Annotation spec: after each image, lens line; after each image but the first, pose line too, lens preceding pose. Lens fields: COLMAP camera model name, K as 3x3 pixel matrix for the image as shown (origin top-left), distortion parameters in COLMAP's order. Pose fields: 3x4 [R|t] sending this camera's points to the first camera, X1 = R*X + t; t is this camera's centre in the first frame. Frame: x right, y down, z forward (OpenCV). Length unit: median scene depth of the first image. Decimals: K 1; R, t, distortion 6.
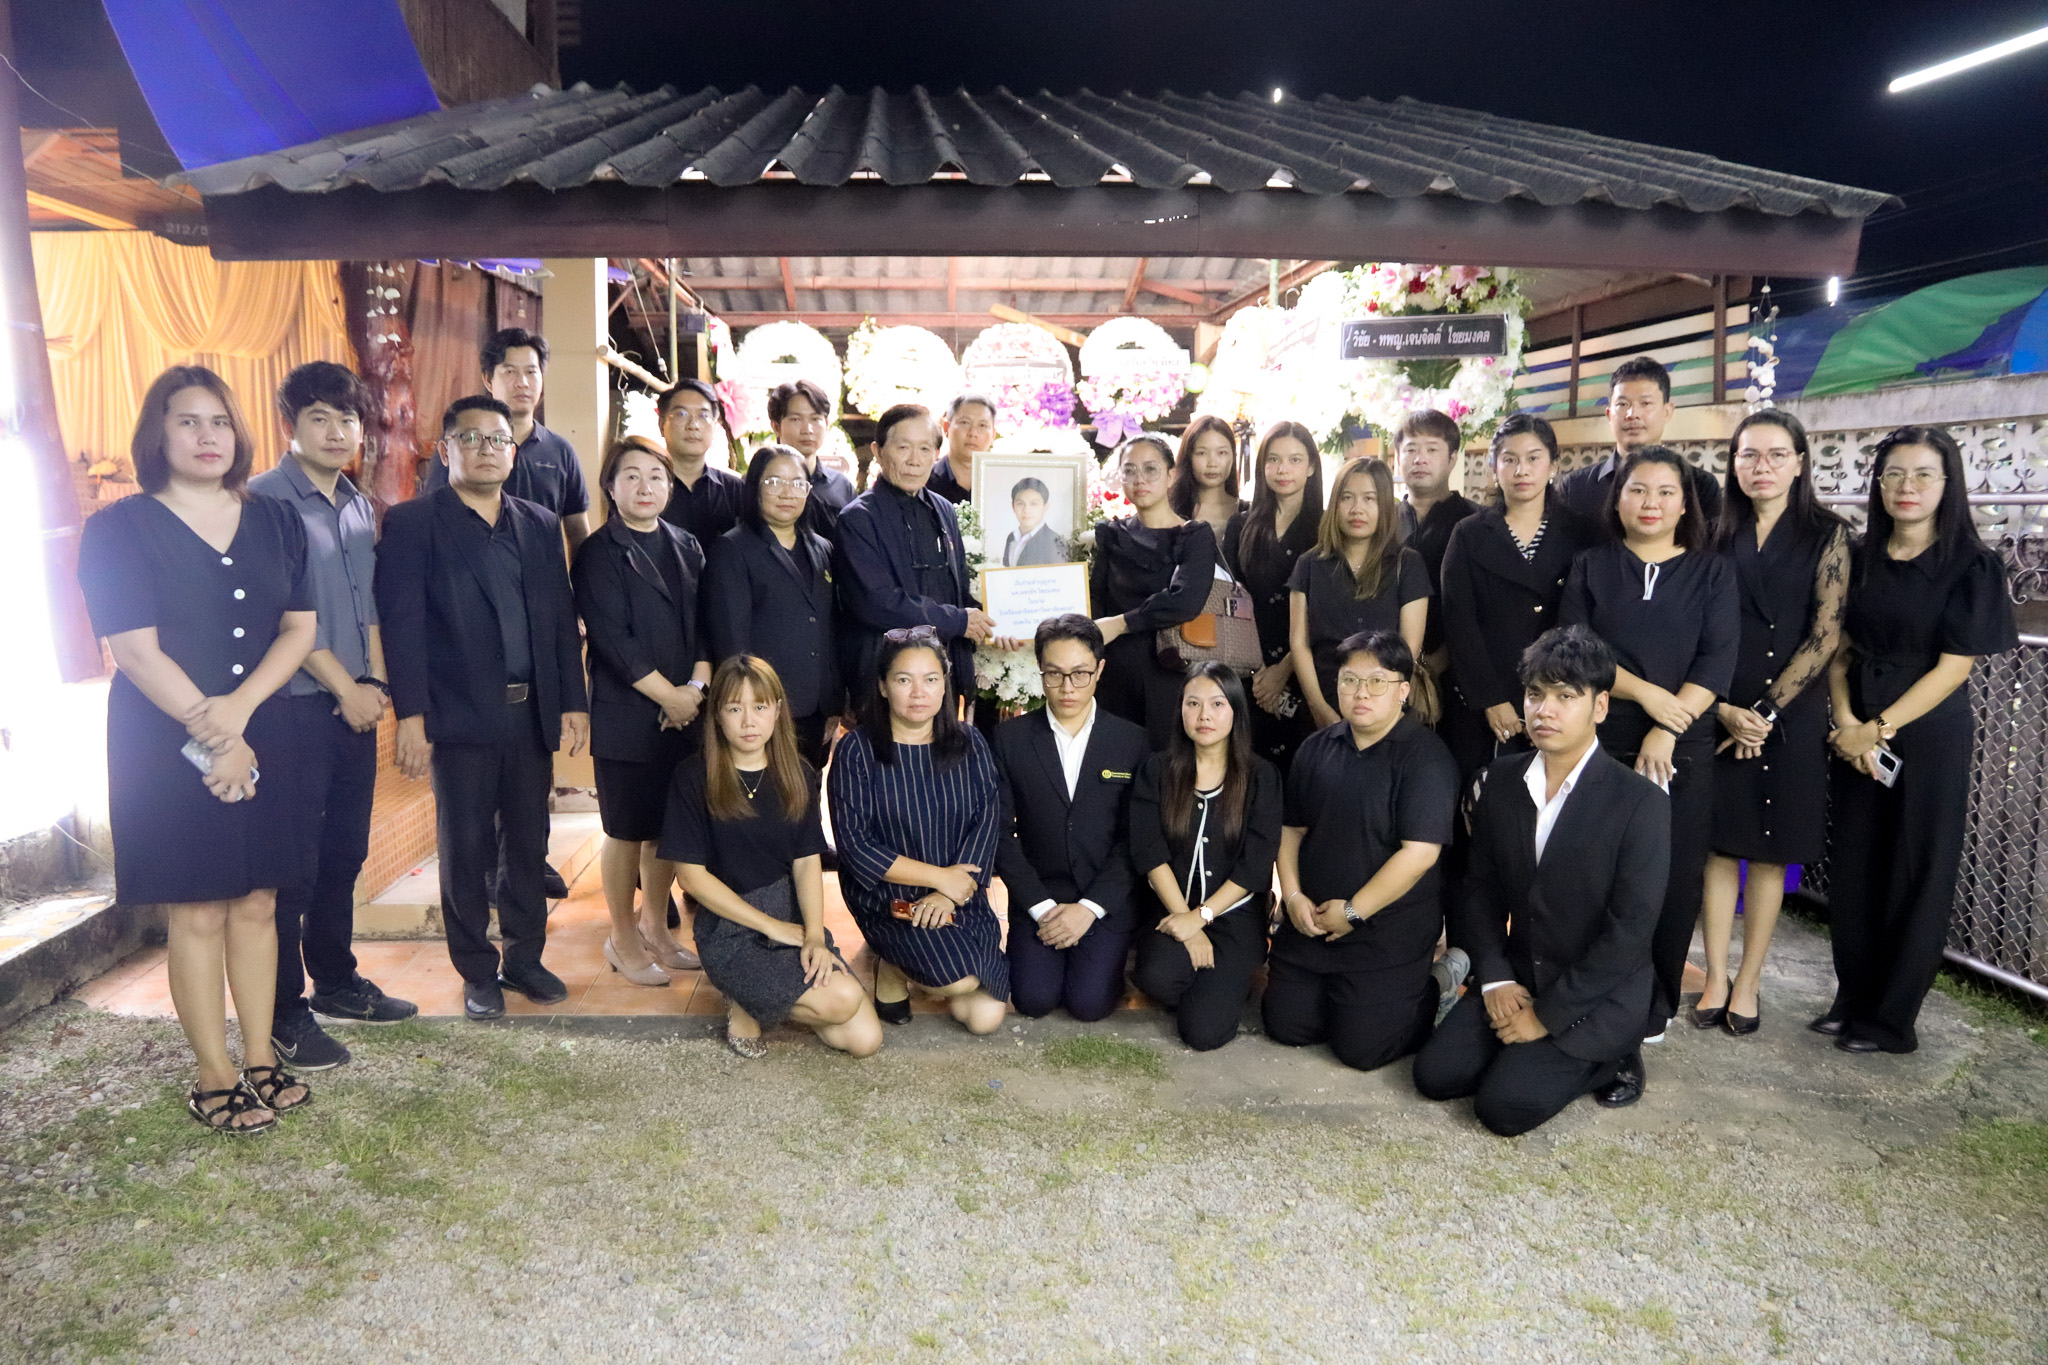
lens RADIAL K [[1418.7, 0, 1022.8], [0, 1418.7, 669.3], [0, 0, 1]] dist [-0.115883, 0.076134]
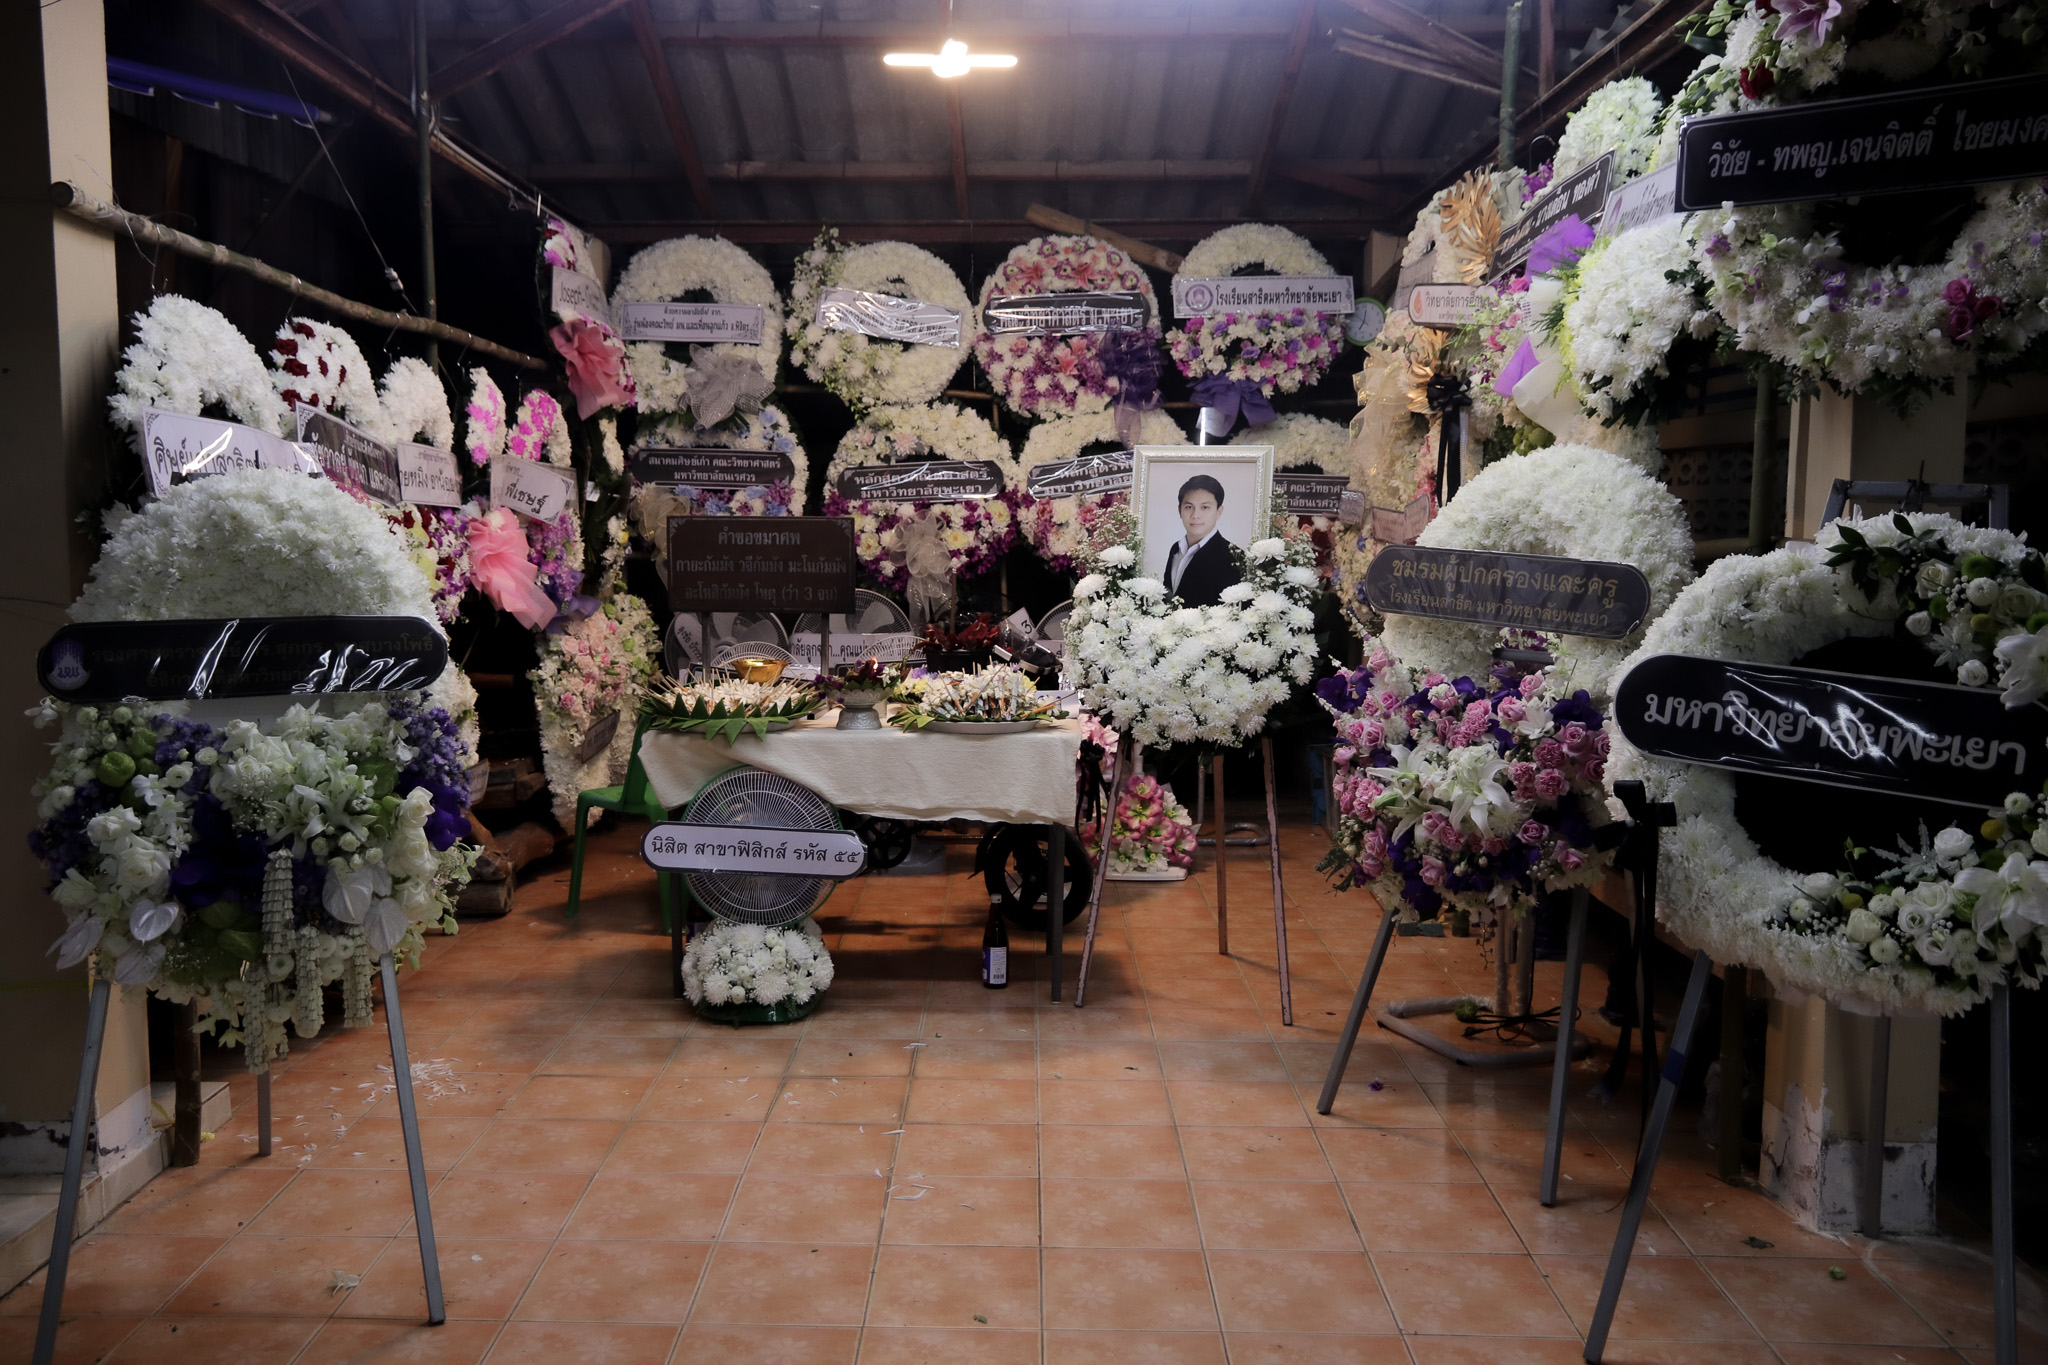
lens RADIAL K [[1723.7, 0, 1005.9], [0, 1723.7, 690.0], [0, 0, 1]] dist [-0.054388, 0.106692]
pose [[0.996235, 0.009210, -0.086208, 0.047053], [-0.011331, 0.999644, -0.024143, -0.039564], [0.085955, 0.025028, 0.995985, 0.347355]]
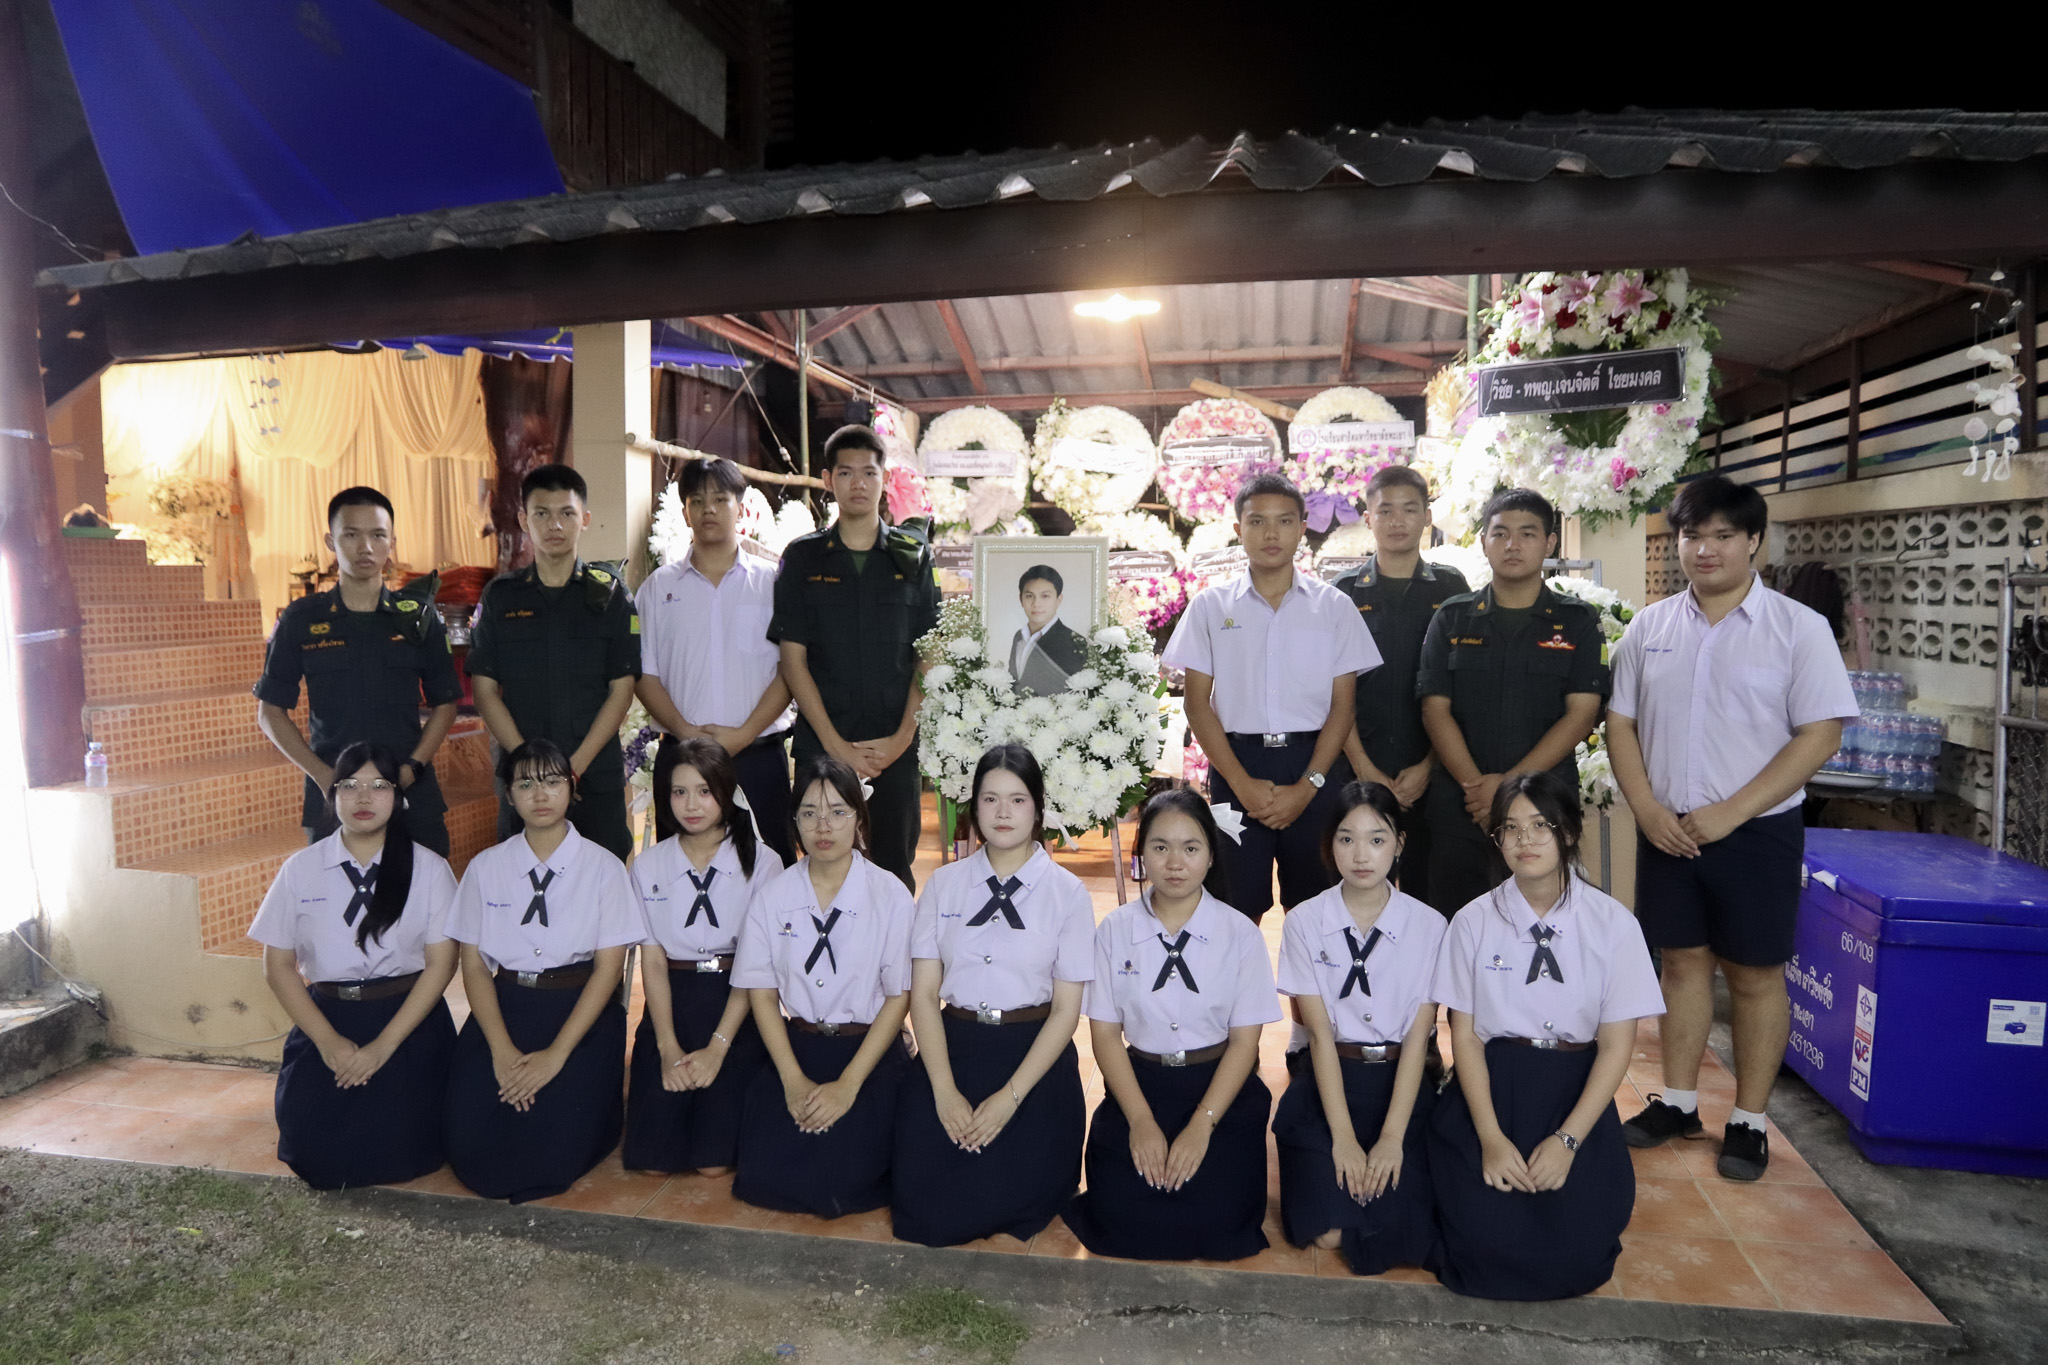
lens RADIAL K [[1418.7, 0, 1017.6], [0, 1418.7, 686.7], [0, 0, 1]] dist [-0.115883, 0.076134]
pose [[0.966508, 0.005657, -0.256574, 0.141349], [-0.019037, 0.998583, -0.049694, -0.015957], [0.255929, 0.052914, 0.965246, 0.130633]]
